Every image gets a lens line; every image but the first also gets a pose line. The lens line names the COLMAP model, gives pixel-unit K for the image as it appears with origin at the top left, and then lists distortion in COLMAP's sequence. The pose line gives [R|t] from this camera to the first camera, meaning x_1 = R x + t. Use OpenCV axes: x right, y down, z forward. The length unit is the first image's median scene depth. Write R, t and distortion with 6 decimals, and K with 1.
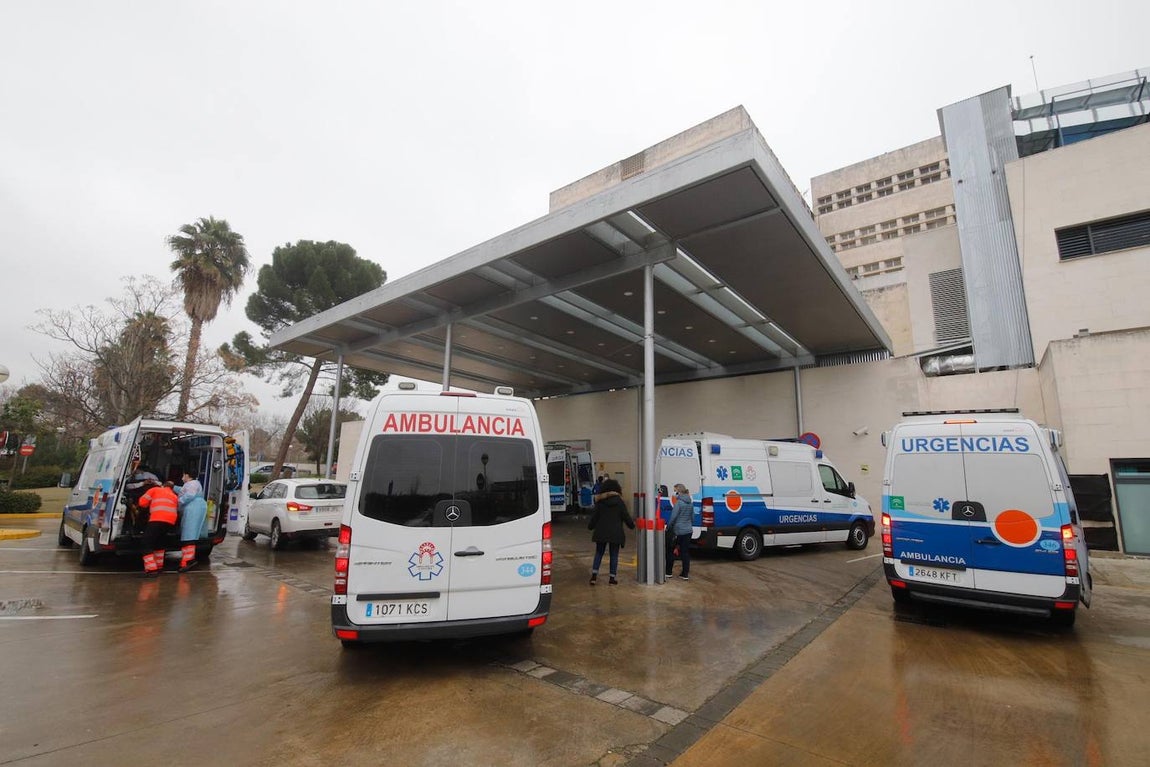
lens RADIAL K [[494.7, 0, 580.6], [0, 494.7, 386.1], [0, 0, 1]] dist [0.001022, -0.009211]
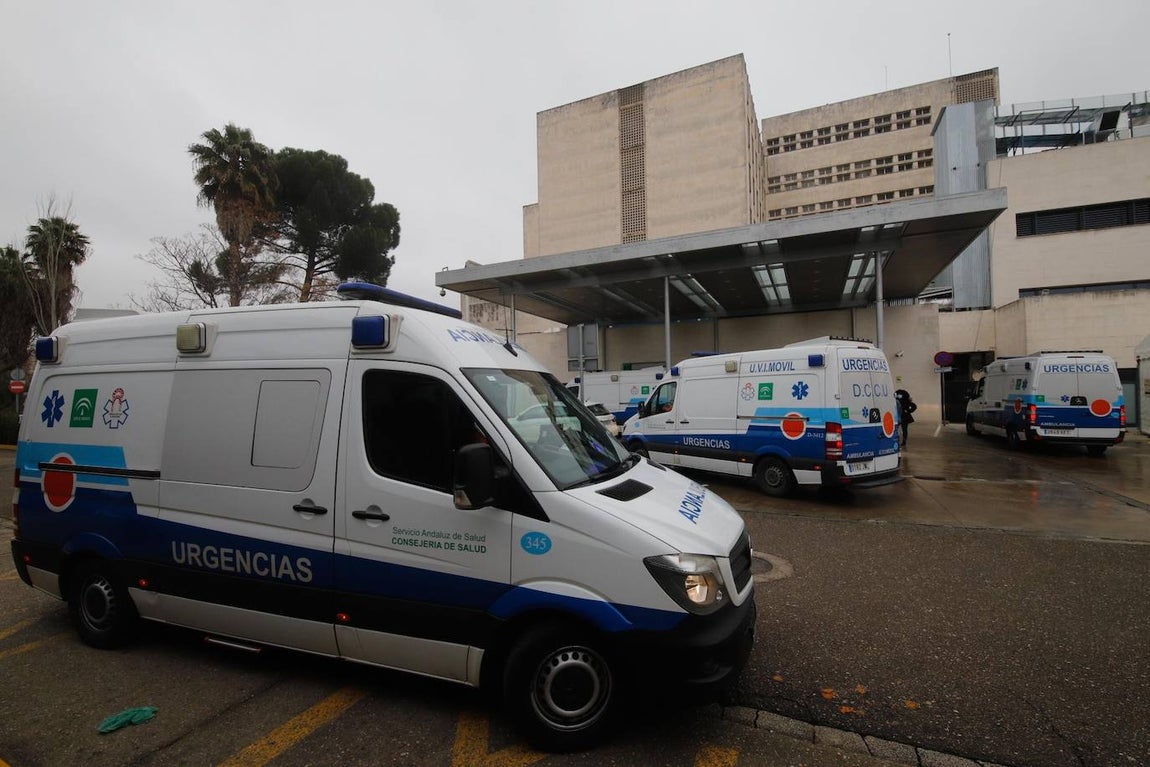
lens RADIAL K [[489.8, 0, 584.9], [0, 489.8, 385.2], [0, 0, 1]] dist [-0.000417, -0.008552]
pose [[0.969871, -0.033517, 0.241304, -0.621214], [-0.008253, 0.985402, 0.170043, -0.050350], [-0.243481, -0.166911, 0.955436, -0.152760]]
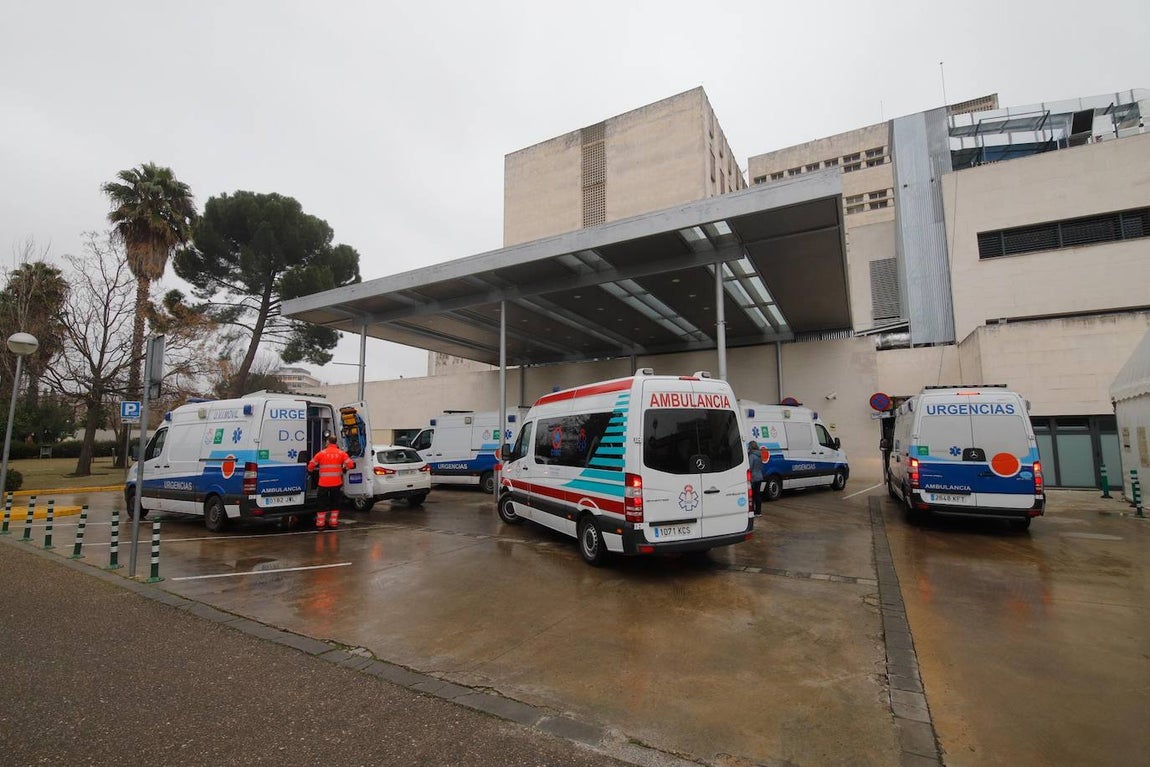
lens RADIAL K [[494.7, 0, 580.6], [0, 494.7, 386.1], [0, 0, 1]] dist [0.001022, -0.009211]
pose [[0.985725, -0.004087, 0.168317, -0.224467], [-0.008760, 0.997106, 0.075514, -0.018294], [-0.168138, -0.075911, 0.982836, -0.083508]]
